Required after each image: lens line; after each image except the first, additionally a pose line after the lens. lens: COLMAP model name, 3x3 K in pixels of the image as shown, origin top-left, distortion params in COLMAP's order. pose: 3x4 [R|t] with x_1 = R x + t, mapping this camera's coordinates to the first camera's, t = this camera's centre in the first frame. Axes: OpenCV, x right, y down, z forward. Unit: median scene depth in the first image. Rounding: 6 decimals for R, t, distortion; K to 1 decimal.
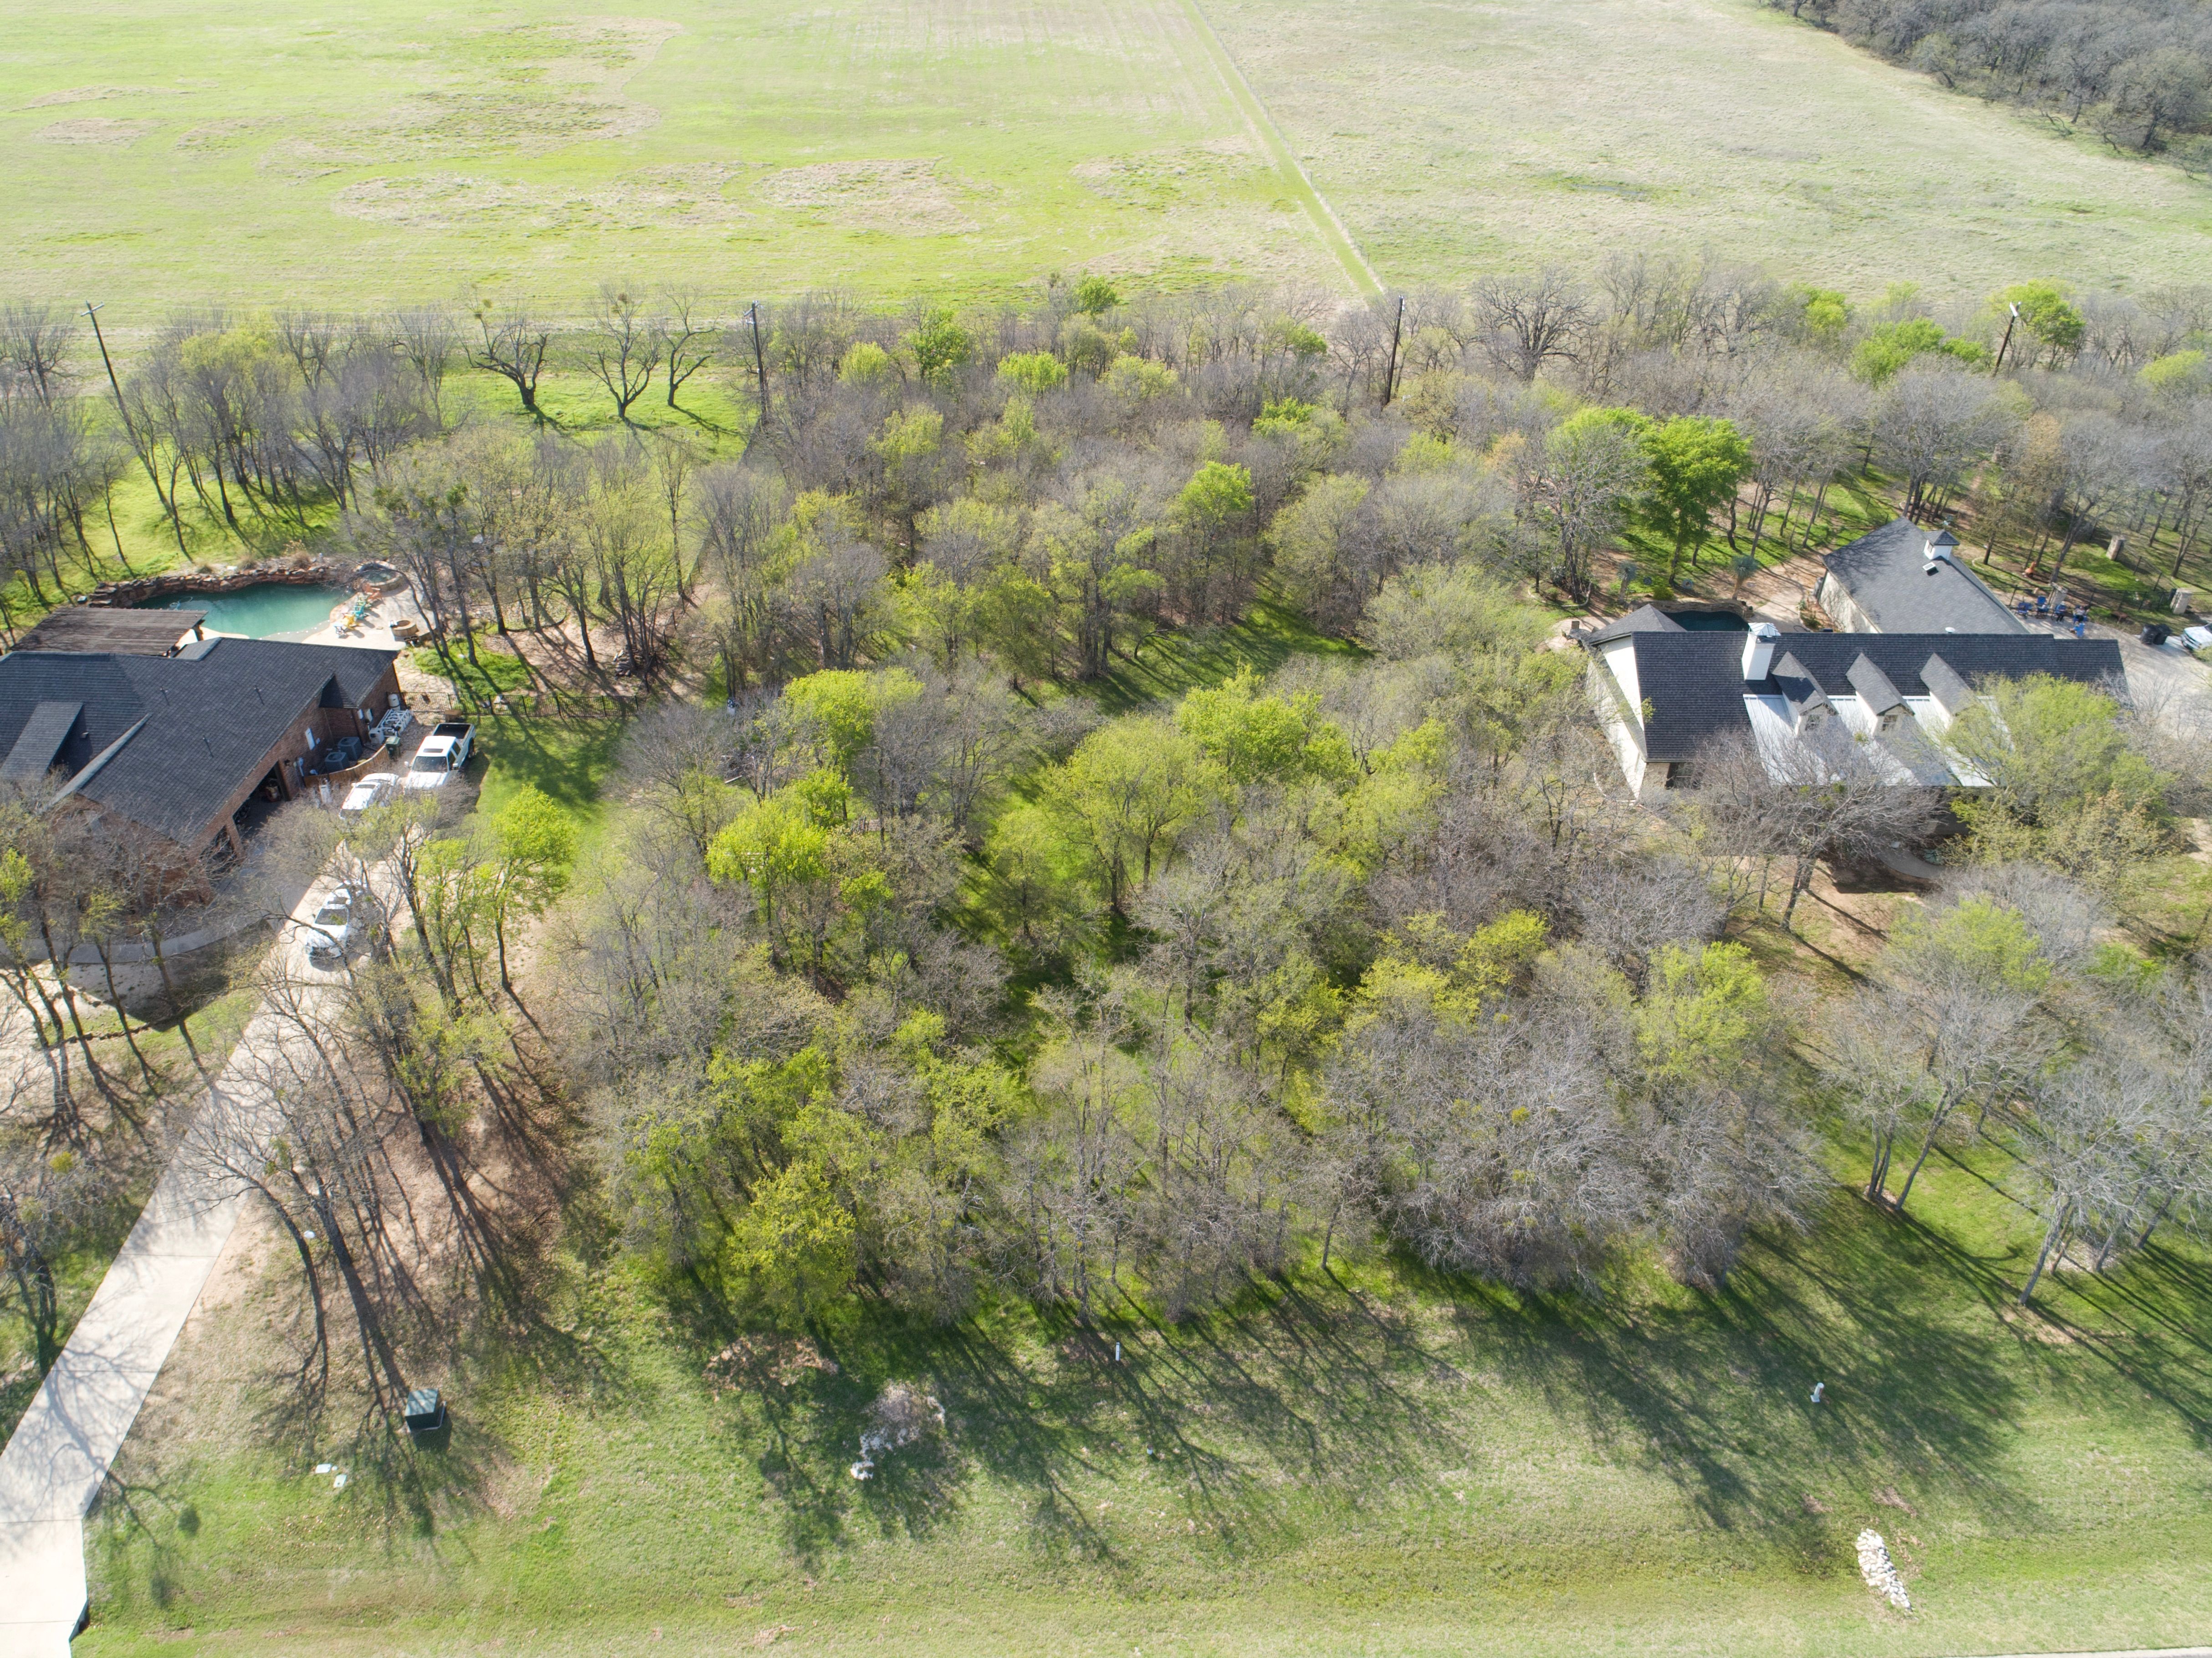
lens RADIAL K [[1682.9, 0, 1106.0], [0, 1682.9, 829.0], [0, 0, 1]] dist [-0.015734, 0.001808]
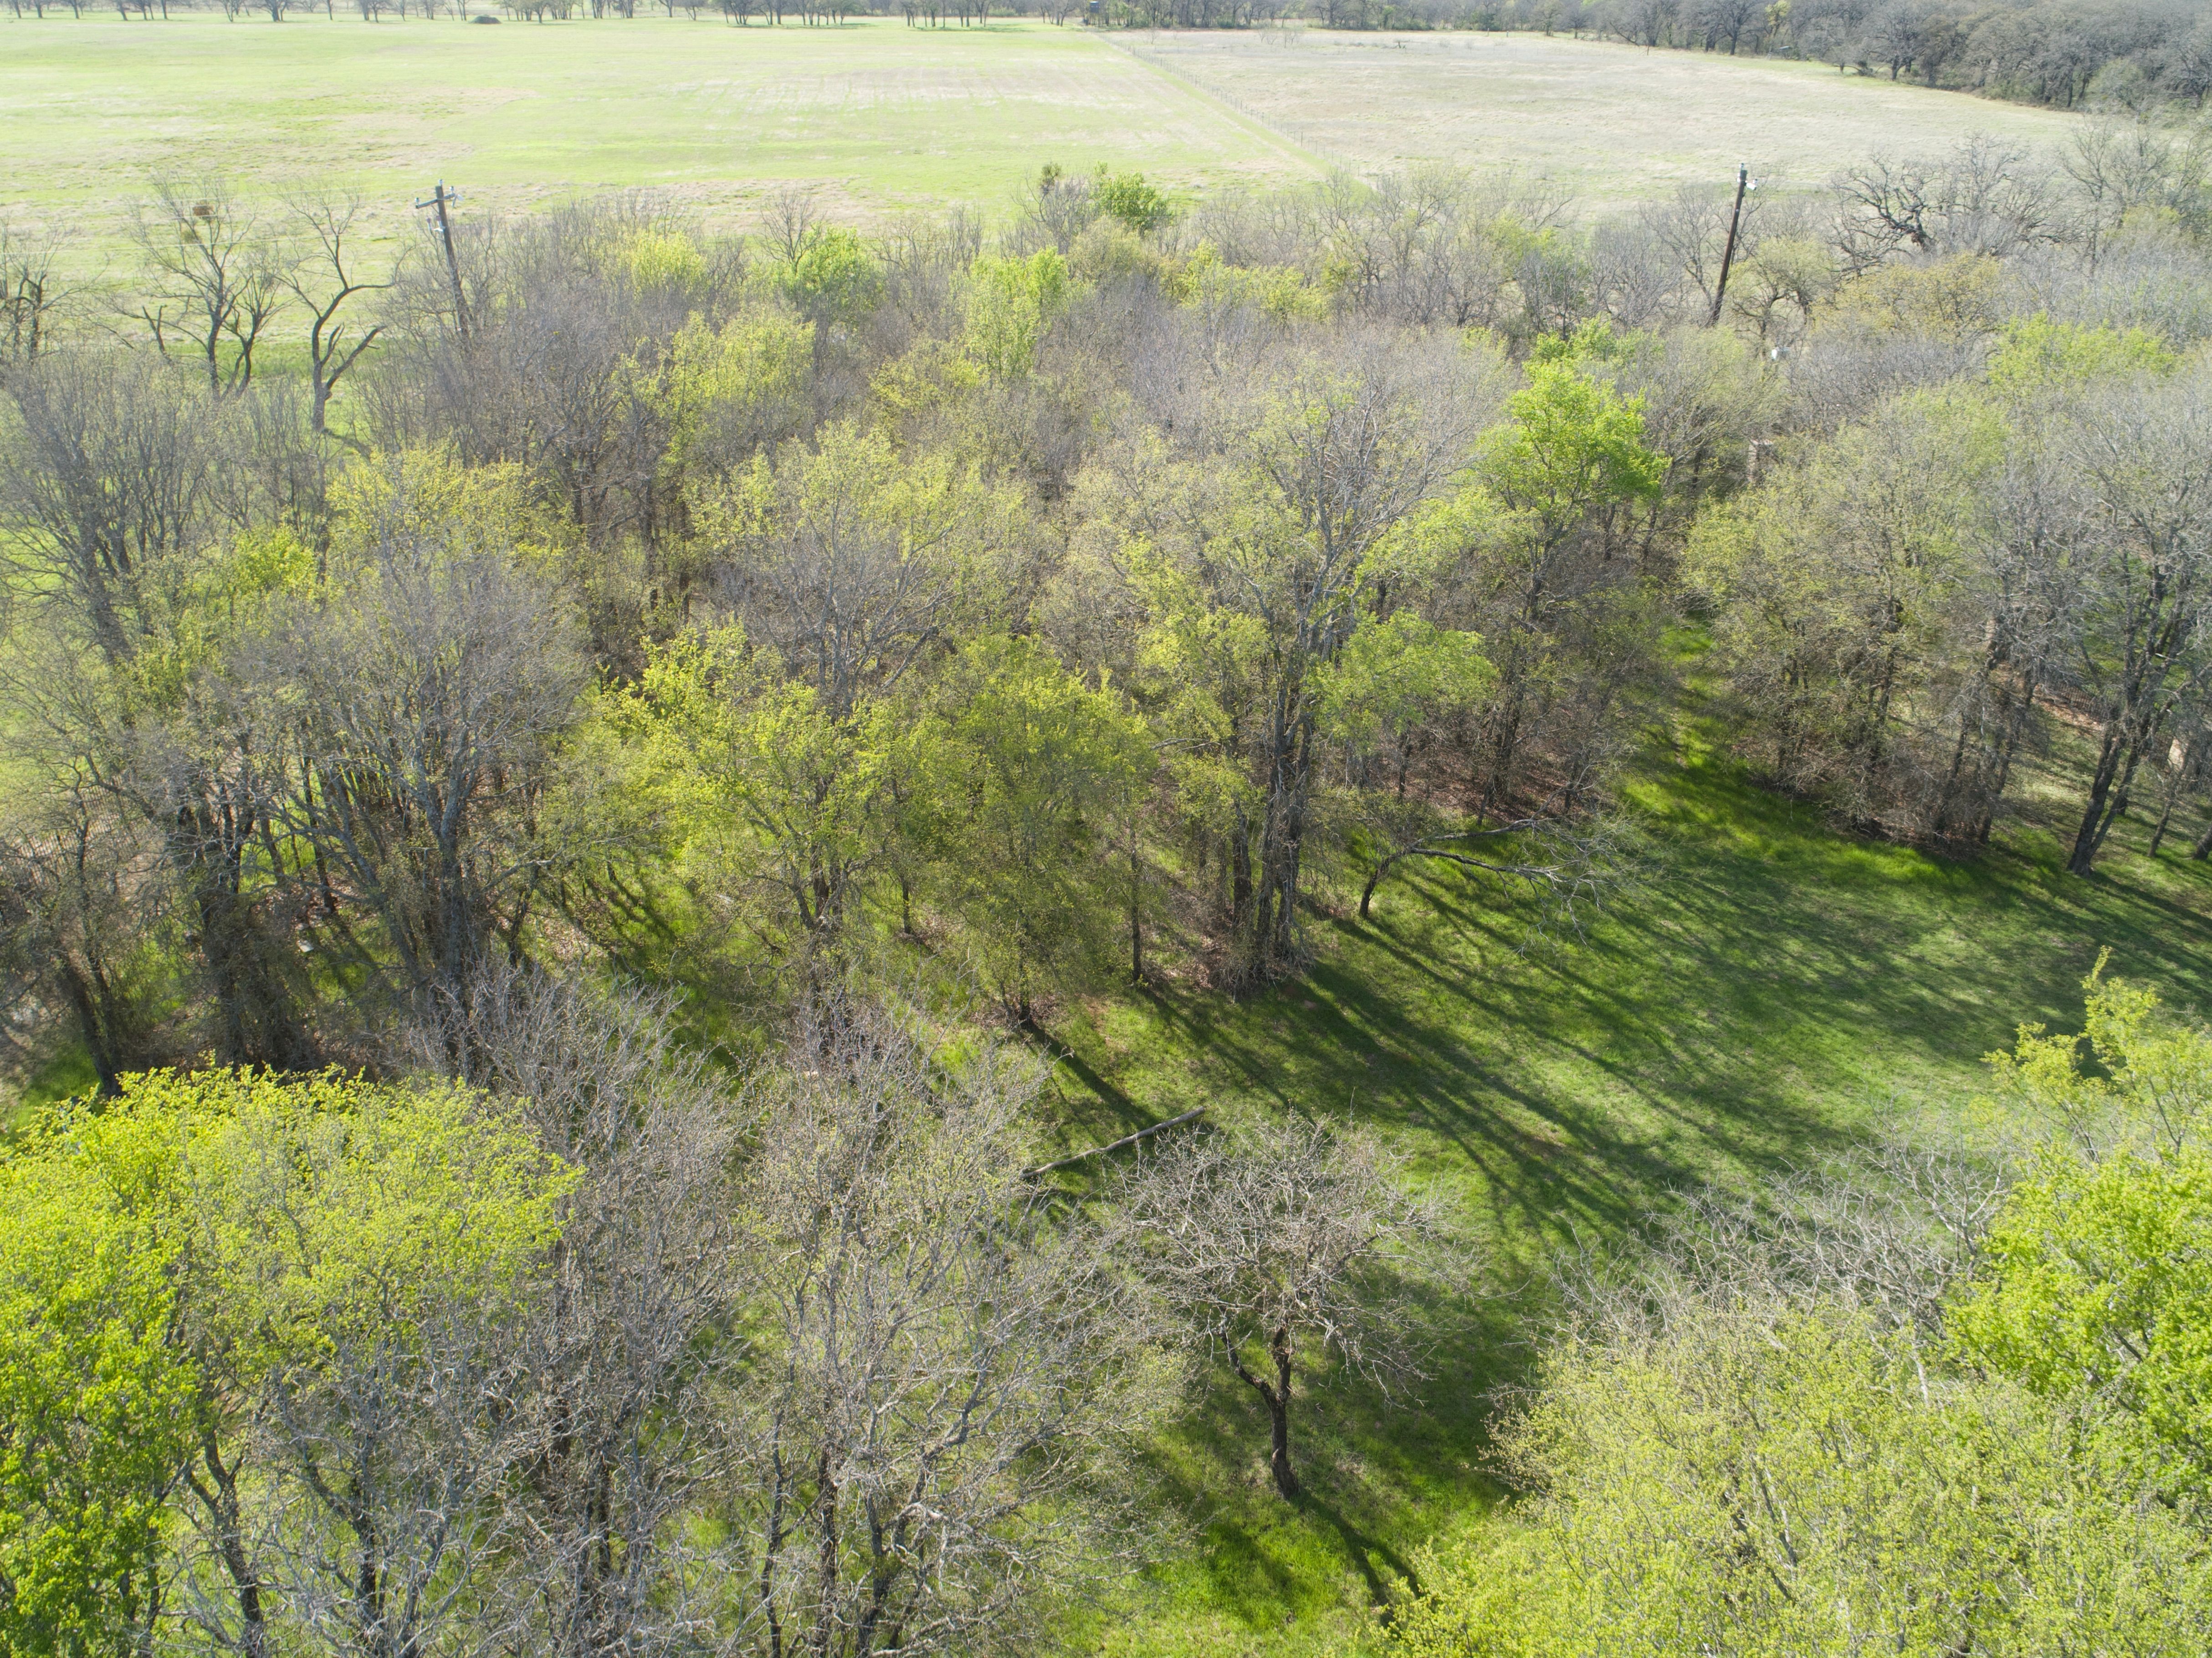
lens RADIAL K [[1682.9, 0, 1106.0], [0, 1682.9, 829.0], [0, 0, 1]] dist [-0.015734, 0.001808]
pose [[0.999191, -0.023248, 0.032807, -0.047935], [0.027009, 0.992489, -0.119316, -0.082374], [-0.029787, 0.120106, 0.992314, 0.676758]]
